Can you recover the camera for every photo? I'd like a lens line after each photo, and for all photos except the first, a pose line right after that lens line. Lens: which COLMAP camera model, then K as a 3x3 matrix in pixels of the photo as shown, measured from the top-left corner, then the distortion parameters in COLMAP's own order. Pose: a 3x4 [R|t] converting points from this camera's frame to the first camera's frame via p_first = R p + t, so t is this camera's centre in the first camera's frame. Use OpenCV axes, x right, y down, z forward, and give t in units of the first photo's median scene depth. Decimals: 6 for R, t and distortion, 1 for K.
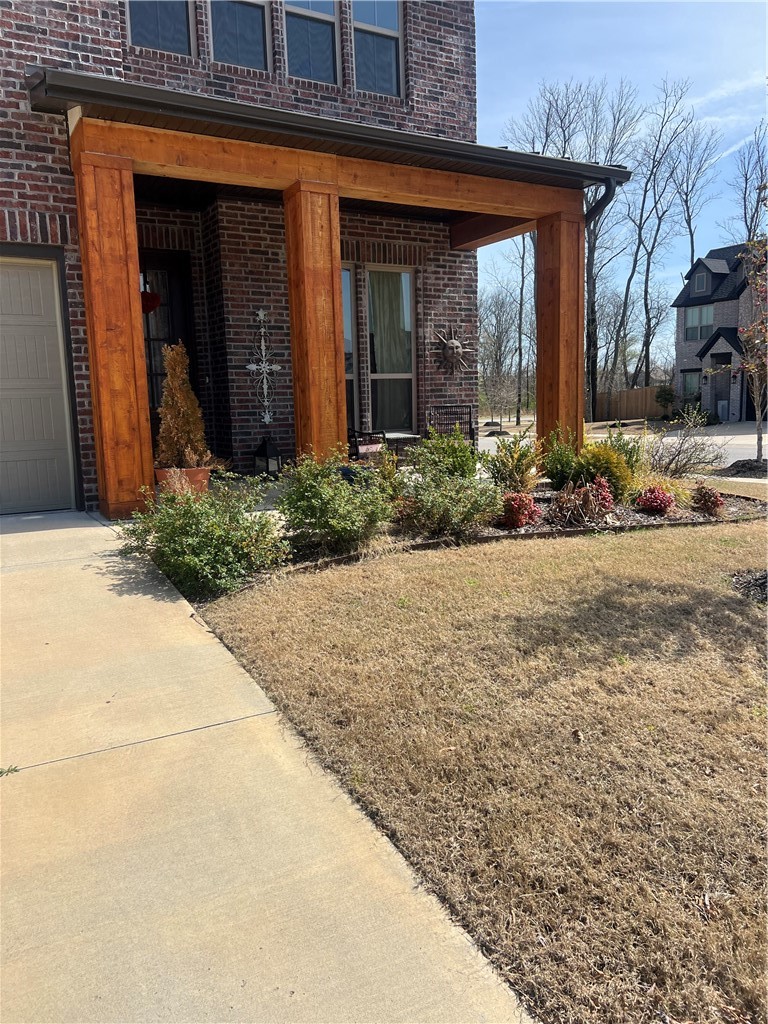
lens RADIAL K [[777.8, 0, 373.1], [0, 777.8, 518.3], [0, 0, 1]] dist [0.031088, -0.019964]
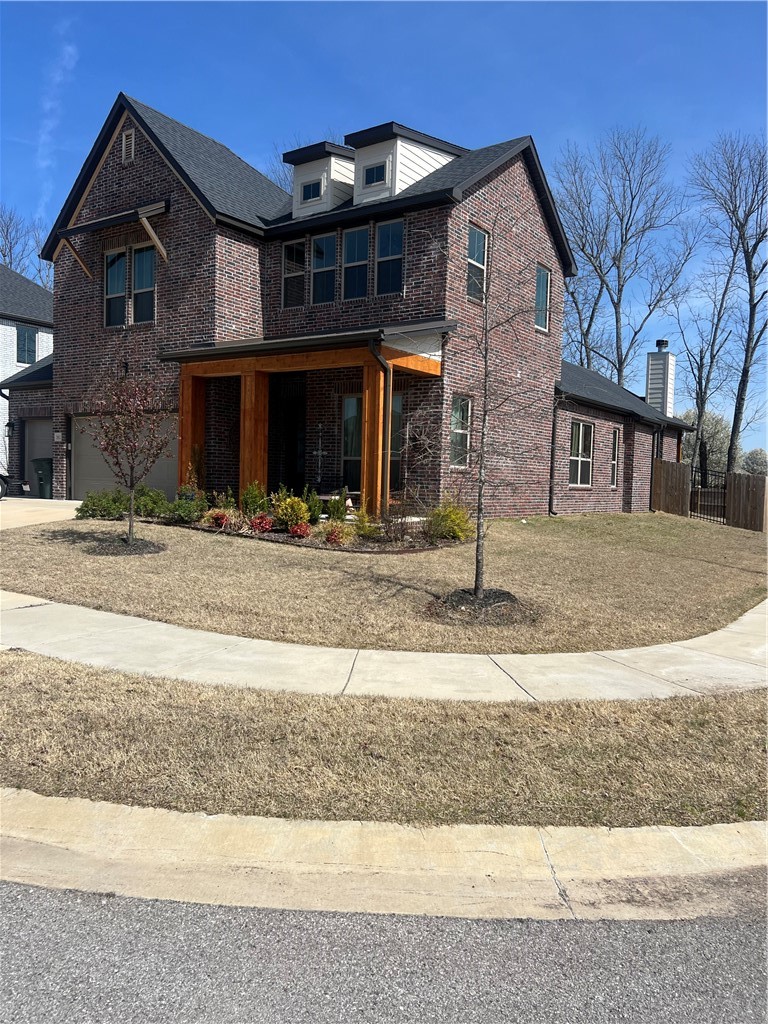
lens RADIAL K [[777.8, 0, 384.4], [0, 777.8, 511.3], [0, 0, 1]] dist [0.031088, -0.019964]
pose [[0.436505, 0.078505, -0.896270, 2.277897], [-0.171971, 0.985099, 0.002531, -0.126472], [0.883114, 0.153028, 0.443501, 0.480998]]
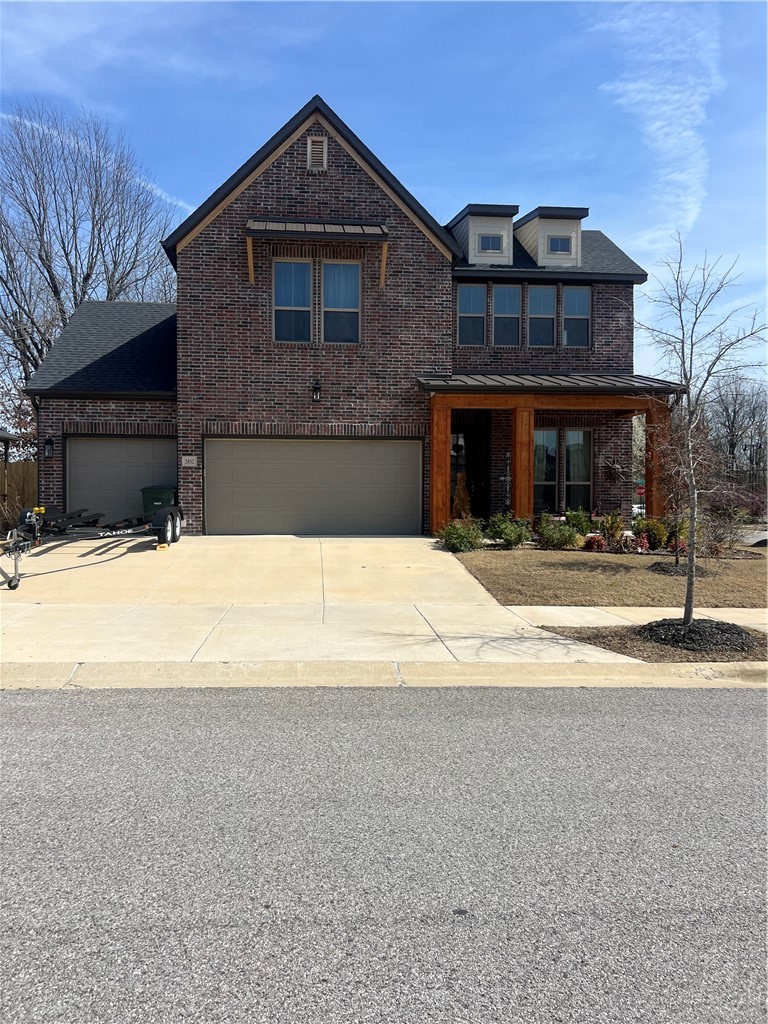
lens RADIAL K [[777.8, 0, 376.1], [0, 777.8, 518.2], [0, 0, 1]] dist [0.031088, -0.019964]
pose [[0.915996, 0.041523, -0.399032, 0.528088], [-0.086418, 0.991702, -0.095179, 0.201496], [0.391768, 0.121667, 0.911984, -1.465667]]
